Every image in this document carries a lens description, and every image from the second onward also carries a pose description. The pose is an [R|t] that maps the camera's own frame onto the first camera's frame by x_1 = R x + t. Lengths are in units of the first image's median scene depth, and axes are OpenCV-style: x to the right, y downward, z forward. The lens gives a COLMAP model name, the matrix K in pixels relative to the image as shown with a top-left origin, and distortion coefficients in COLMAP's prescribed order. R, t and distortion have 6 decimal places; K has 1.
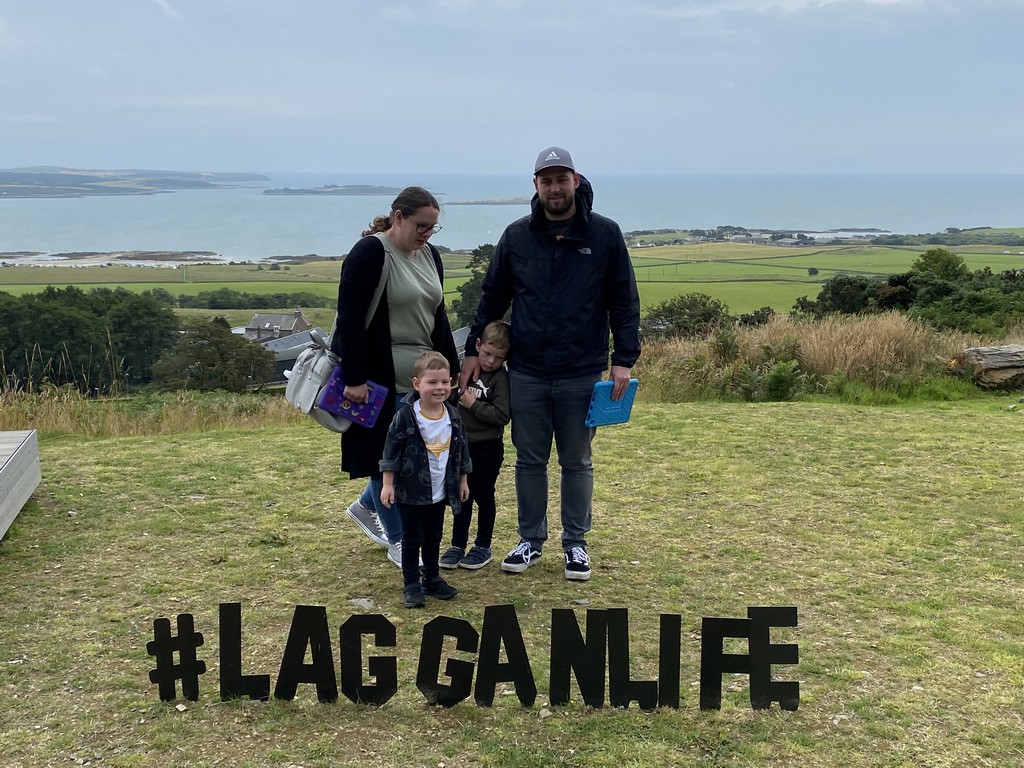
lens RADIAL K [[1195.2, 0, 511.8], [0, 1195.2, 383.3], [0, 0, 1]] dist [0.189461, -0.541539]
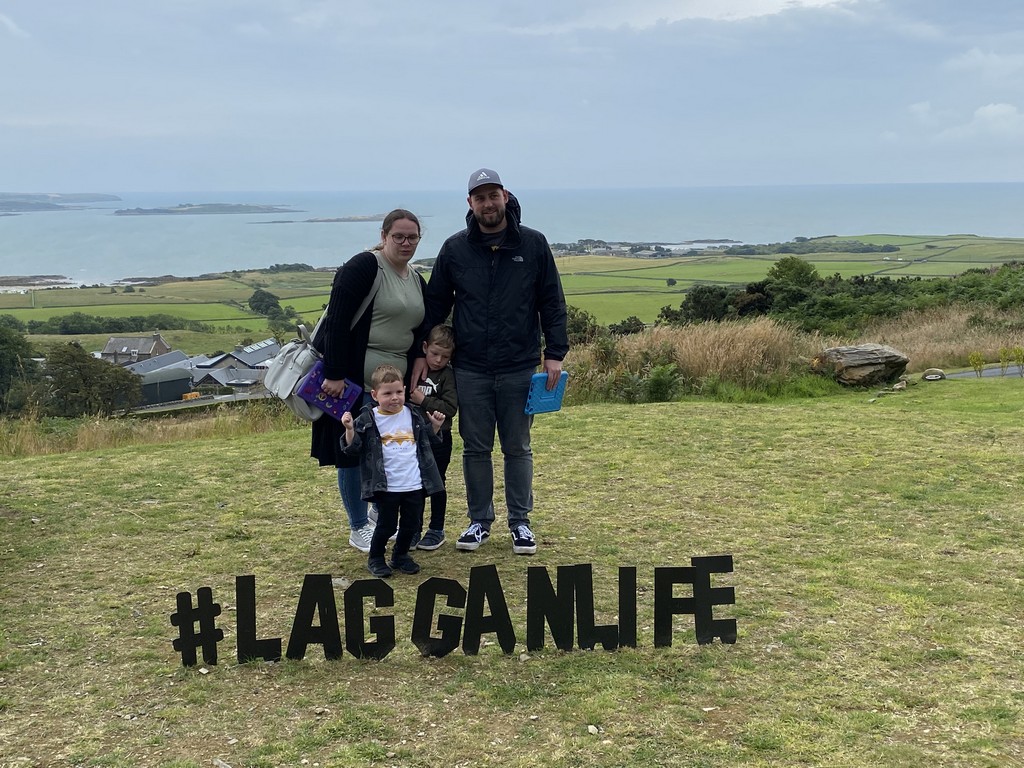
lens RADIAL K [[1195.4, 0, 508.4], [0, 1195.4, 388.0], [0, 0, 1]] dist [0.188977, -0.540156]
pose [[0.993731, -0.033176, 0.106759, -0.073166], [0.034140, 0.999391, -0.007219, 0.016184], [-0.106454, 0.010818, 0.994259, -0.106757]]
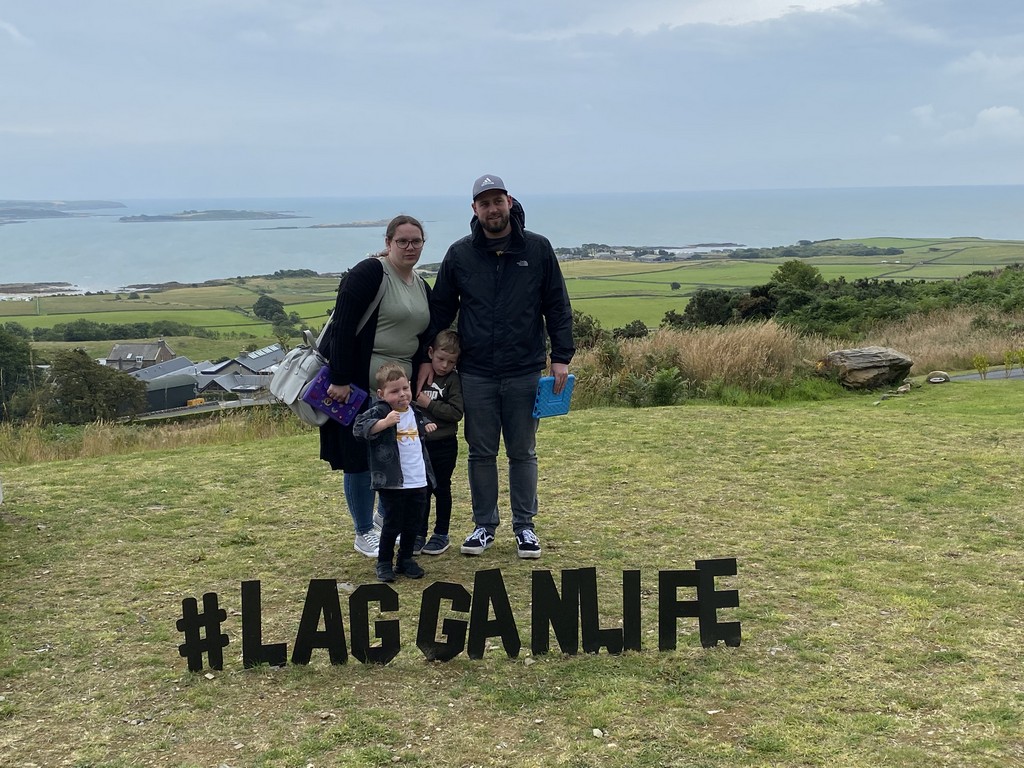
lens RADIAL K [[1195.2, 0, 511.8], [0, 1195.2, 383.3], [0, 0, 1]] dist [0.189461, -0.541539]
pose [[0.993680, -0.037209, 0.105908, -0.072729], [0.039003, 0.999128, -0.014920, 0.016264], [-0.105261, 0.018956, 0.994264, -0.110402]]
